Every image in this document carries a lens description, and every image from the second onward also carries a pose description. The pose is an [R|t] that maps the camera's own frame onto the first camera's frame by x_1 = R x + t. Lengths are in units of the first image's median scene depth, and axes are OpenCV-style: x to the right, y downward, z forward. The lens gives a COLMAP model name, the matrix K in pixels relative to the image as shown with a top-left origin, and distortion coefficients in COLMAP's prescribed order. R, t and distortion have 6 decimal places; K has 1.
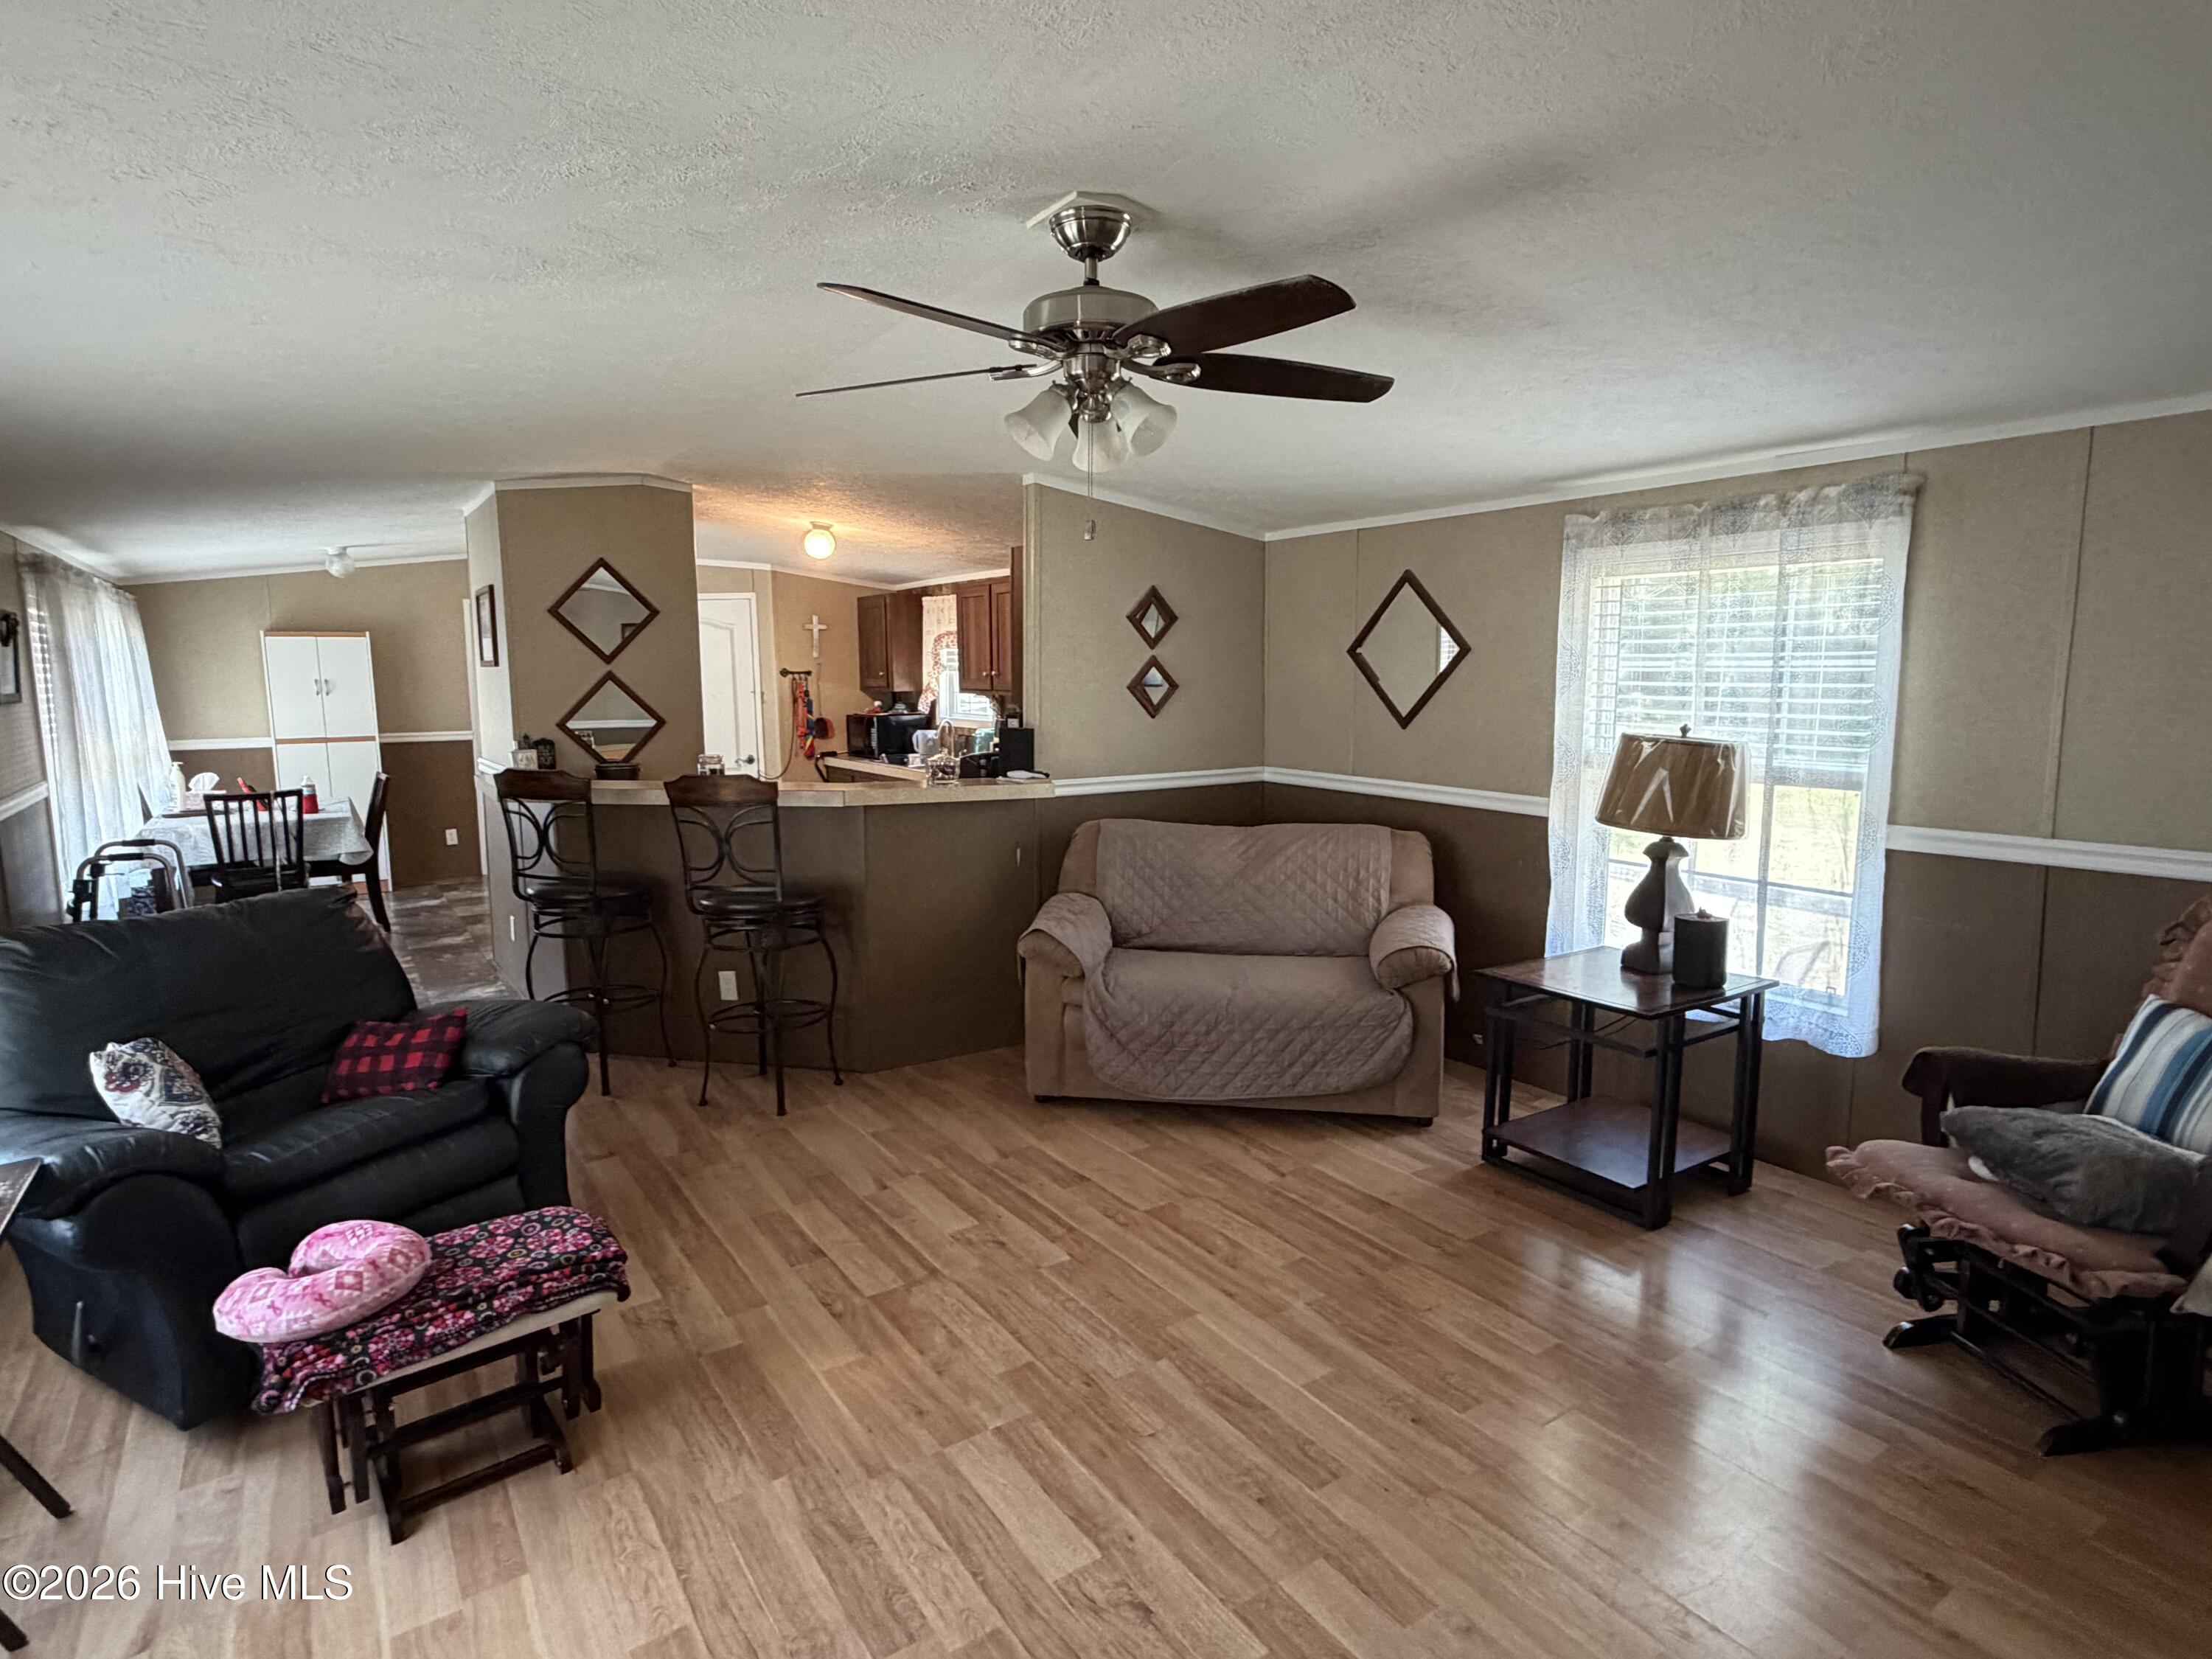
lens RADIAL K [[1189.1, 0, 1100.0], [0, 1189.1, 826.6], [0, 0, 1]] dist [-0.001146, -0.001208]
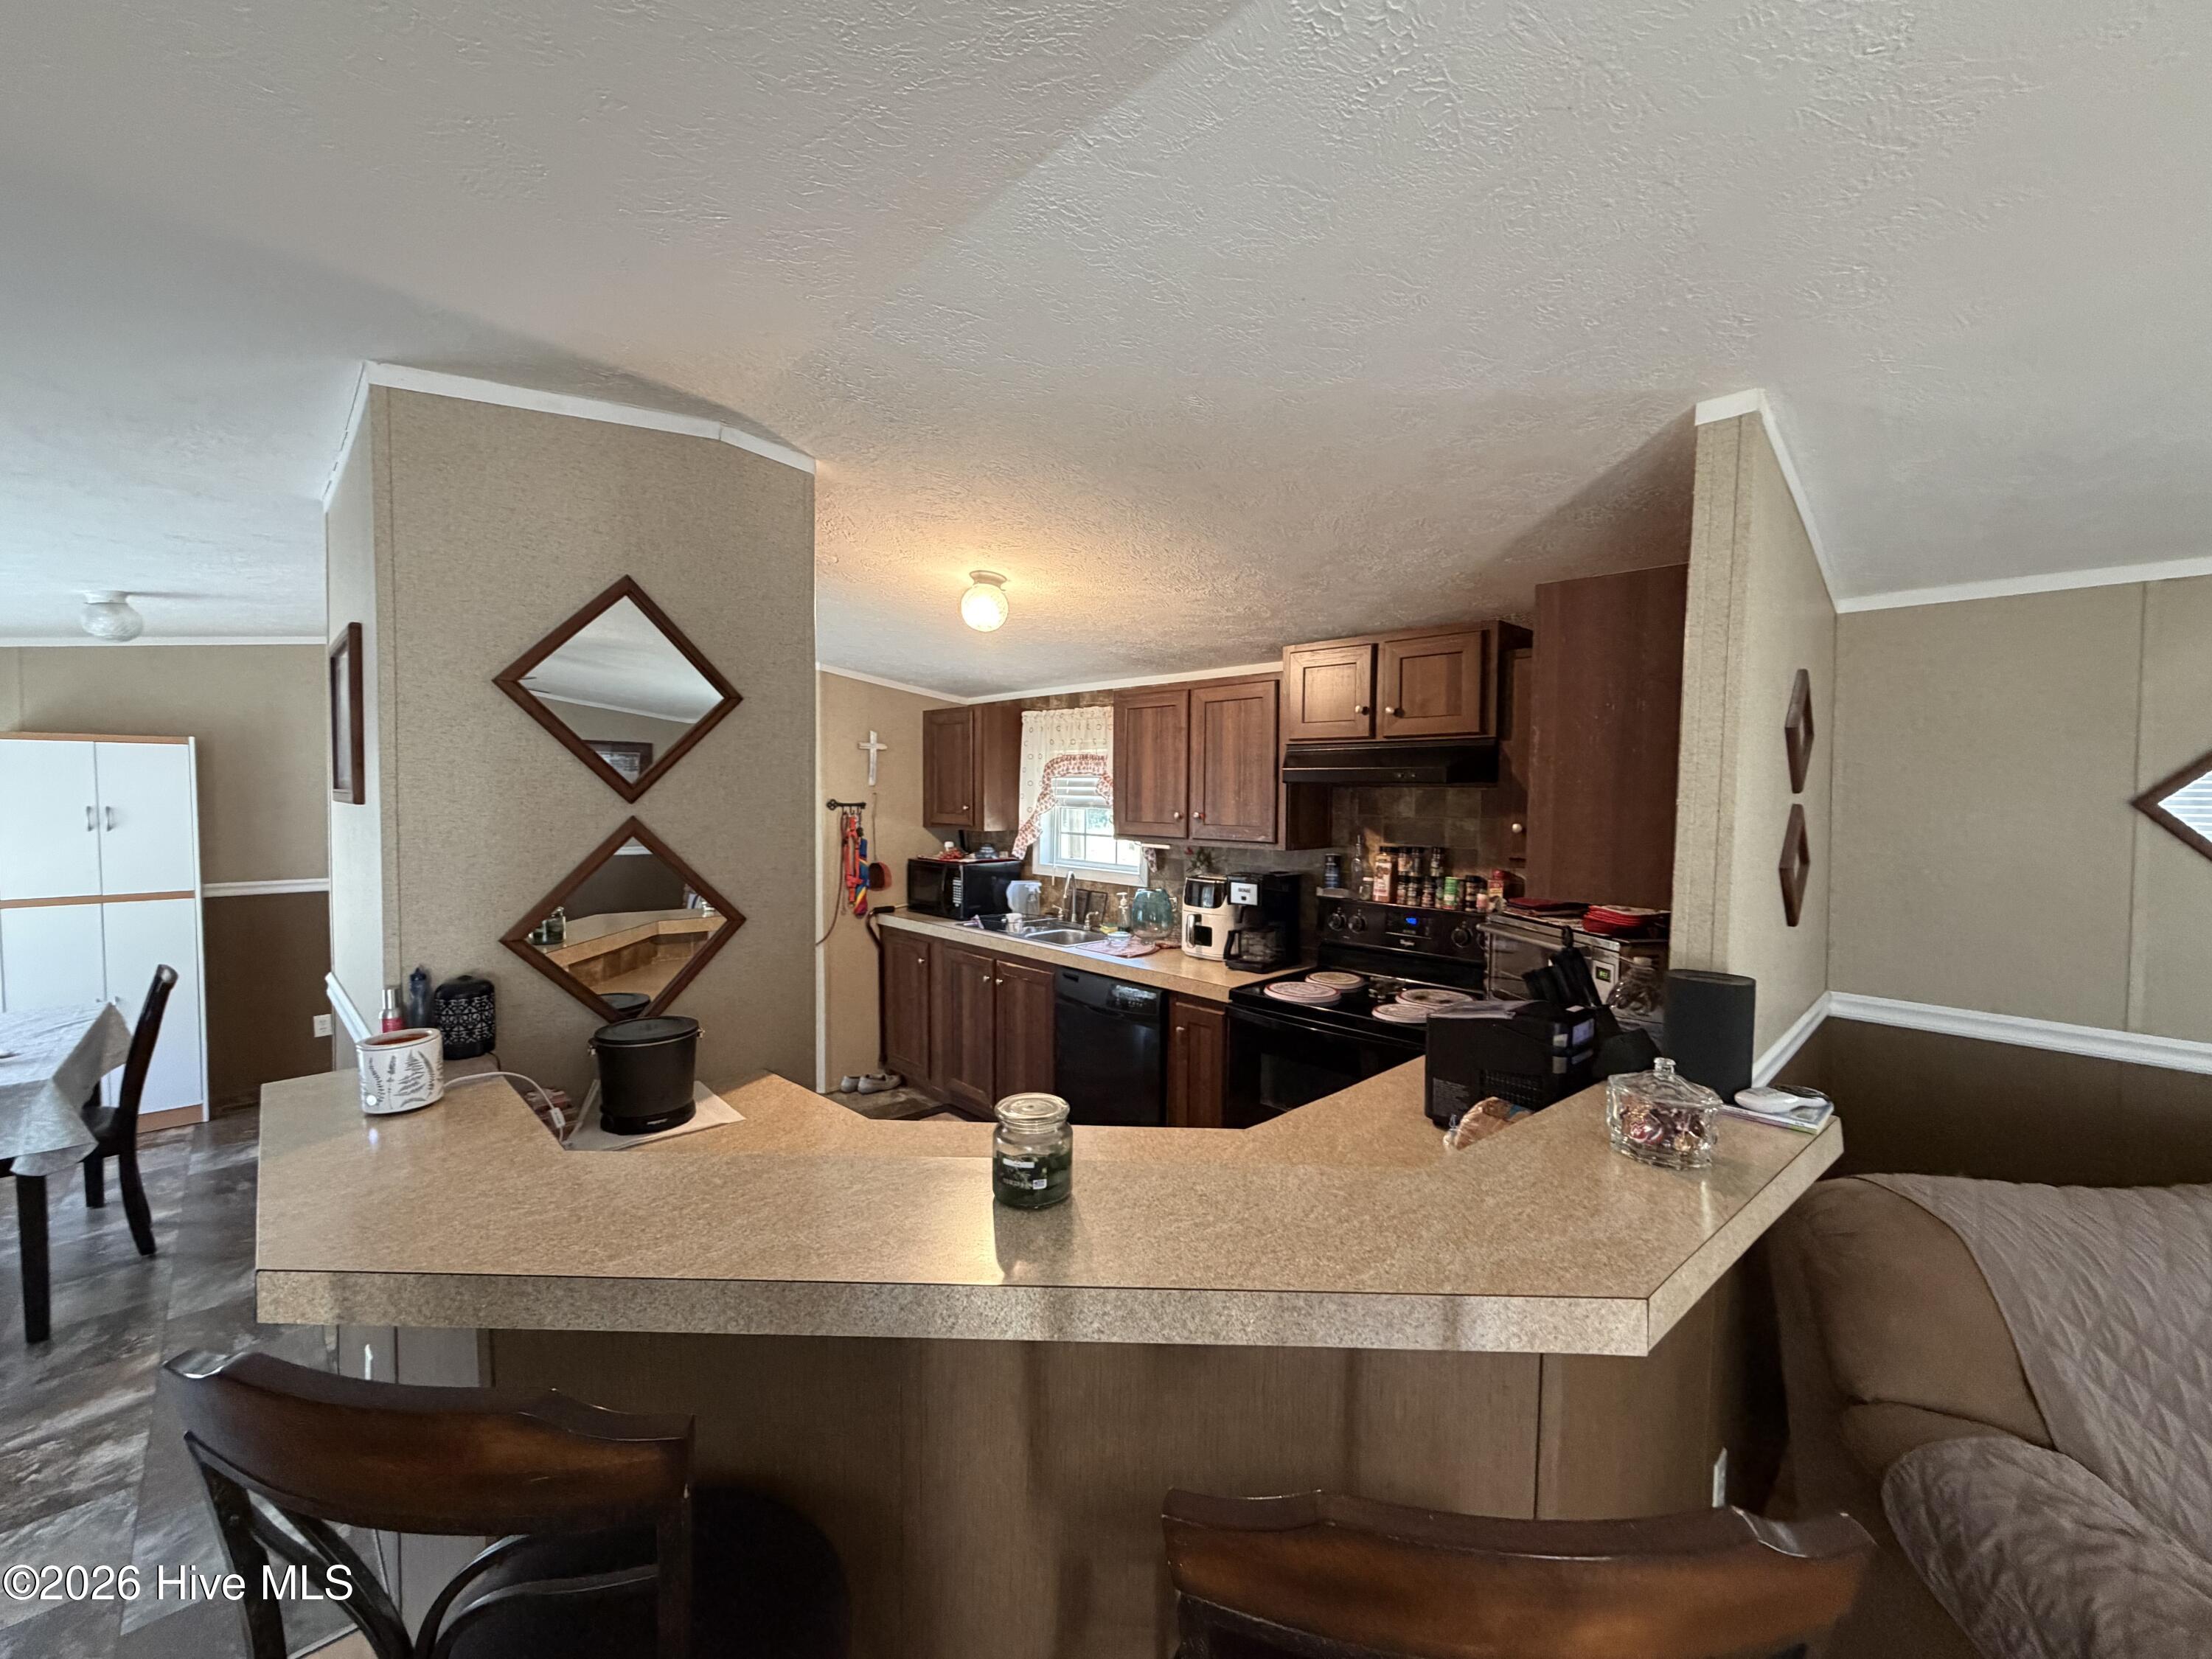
lens RADIAL K [[899.1, 0, 1113.7], [0, 899.1, 831.2], [0, 0, 1]] dist [0.003364, 0.000216]
pose [[0.984275, 0.007704, 0.176473, -0.286233], [0.007947, 0.996106, -0.087809, -0.092010], [-0.176463, 0.087831, 0.980381, 0.614195]]
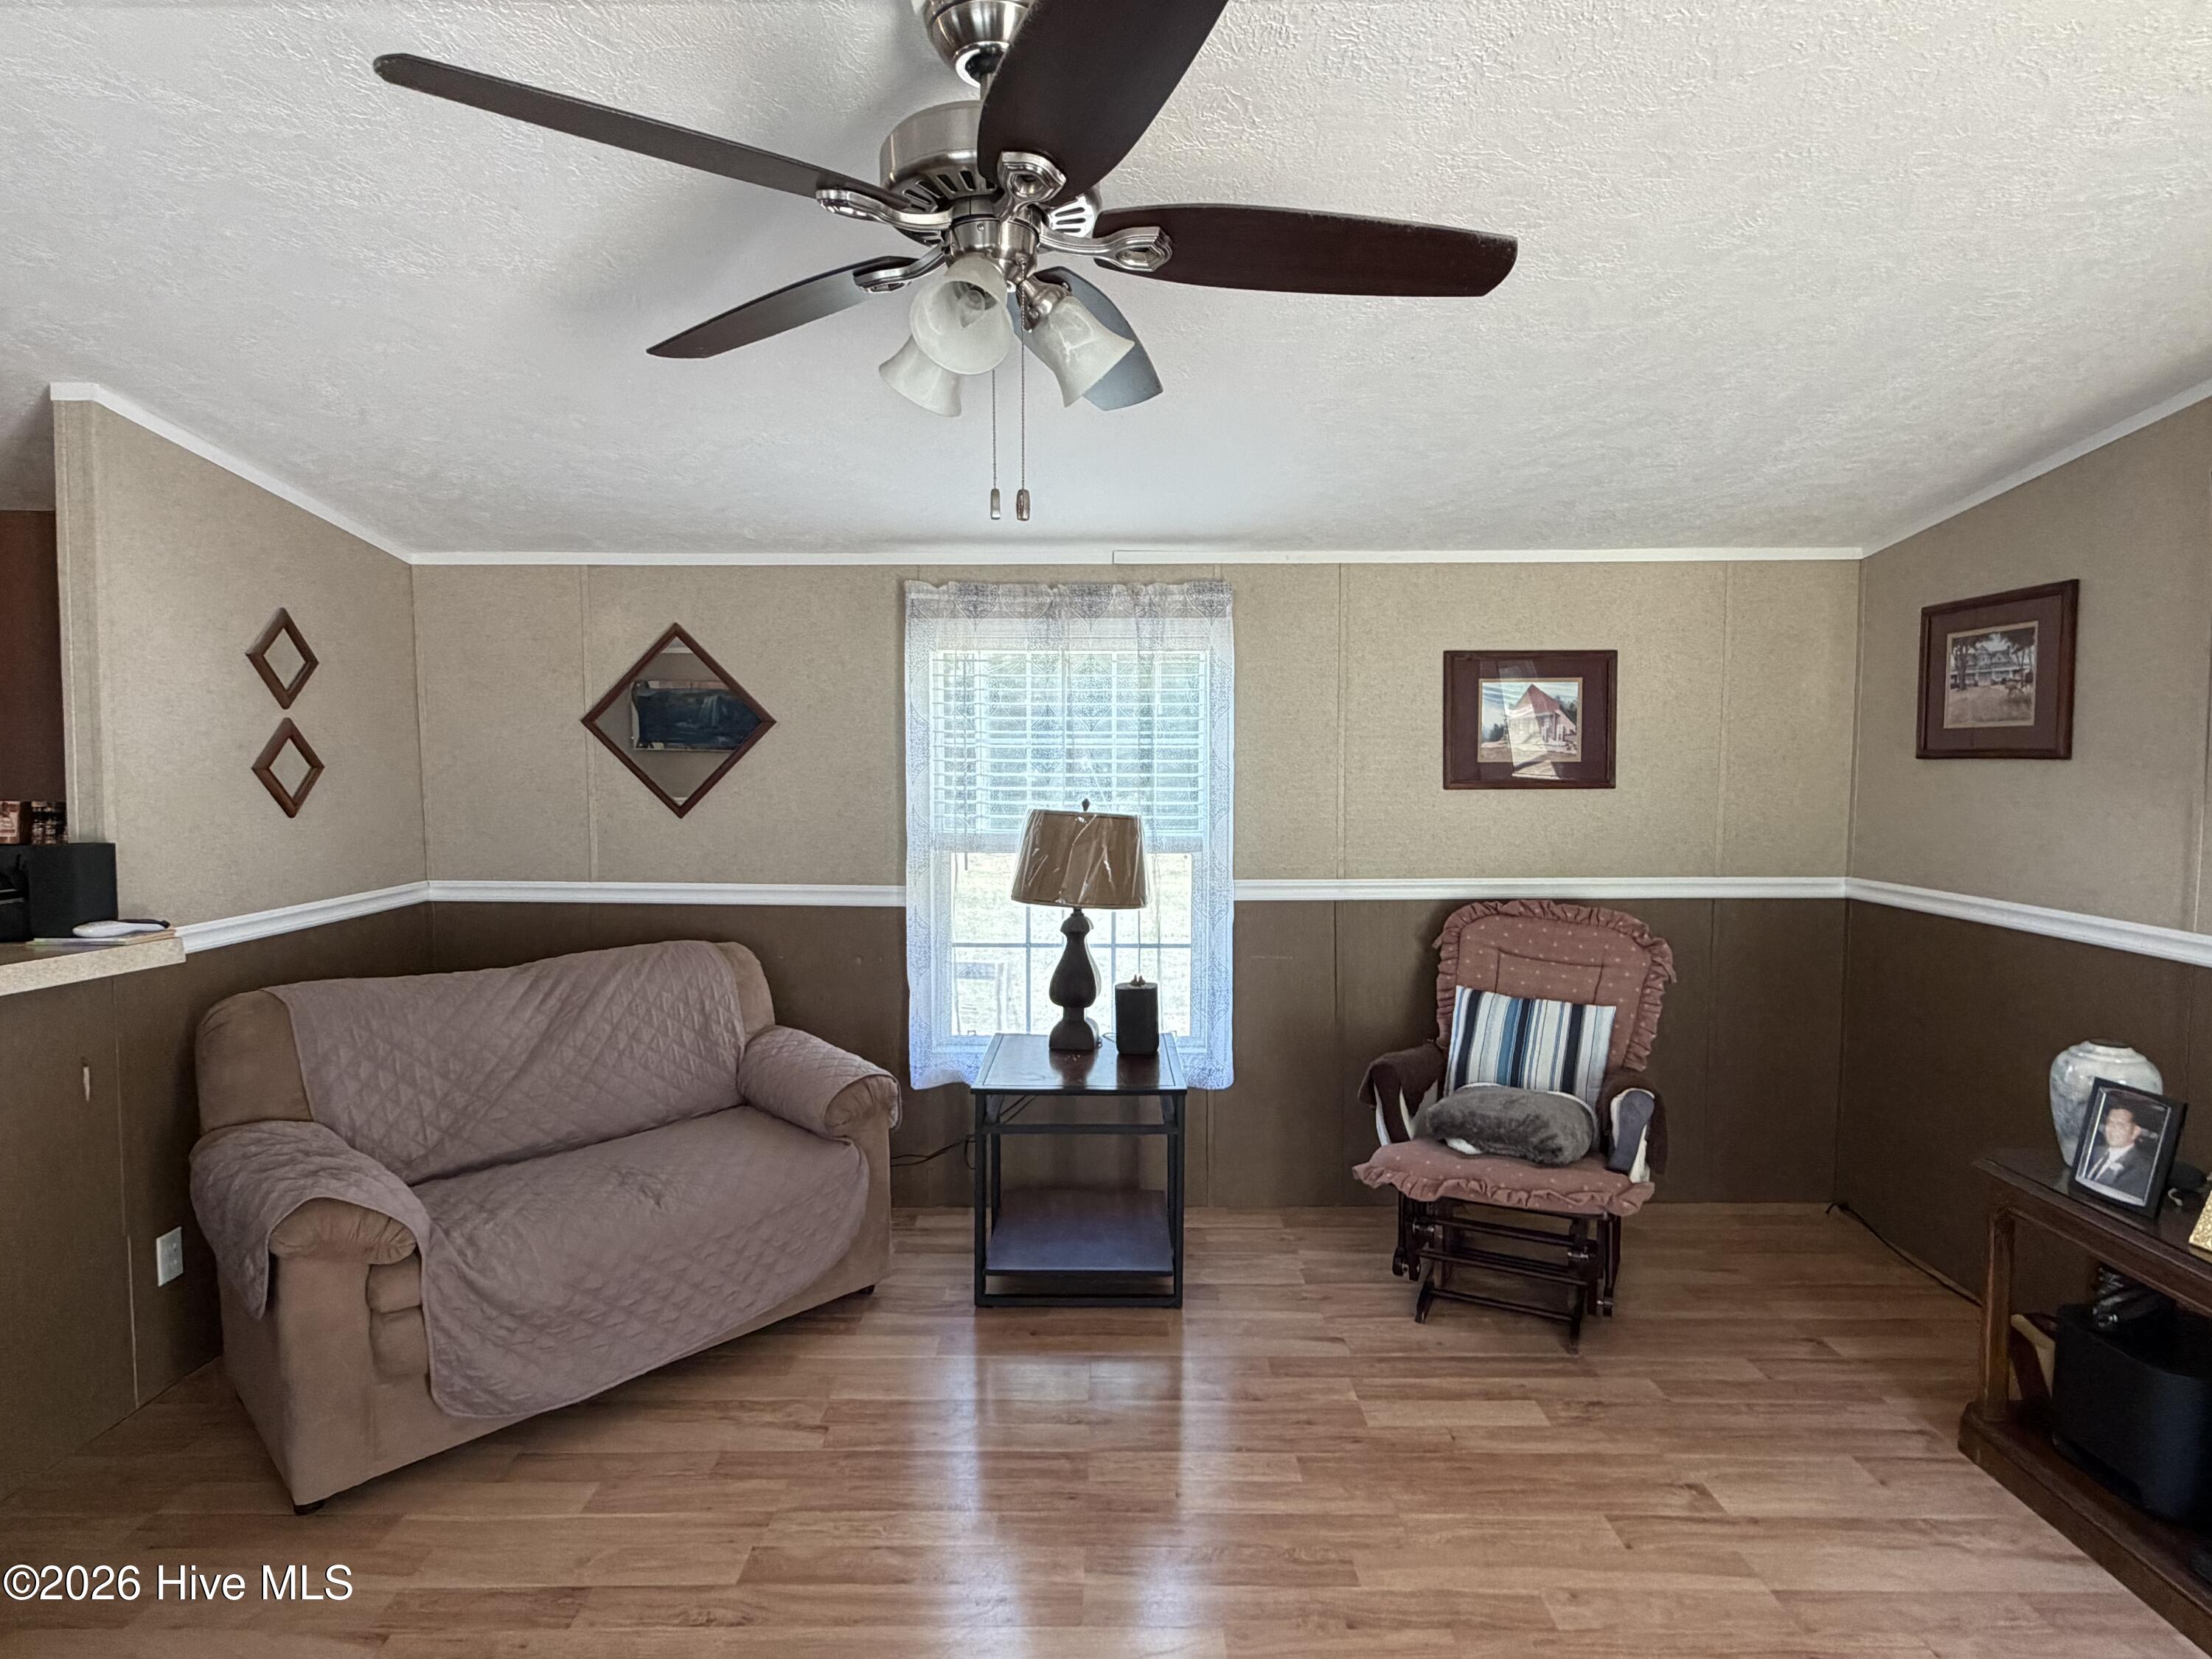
lens RADIAL K [[1189.1, 0, 1109.7], [0, 1189.1, 830.8], [0, 0, 1]] dist [-0.001146, -0.001208]
pose [[0.556260, -0.046606, 0.829700, -0.217431], [0.104890, 0.994379, -0.014465, -0.027243], [-0.824362, 0.095074, 0.558021, 0.268859]]
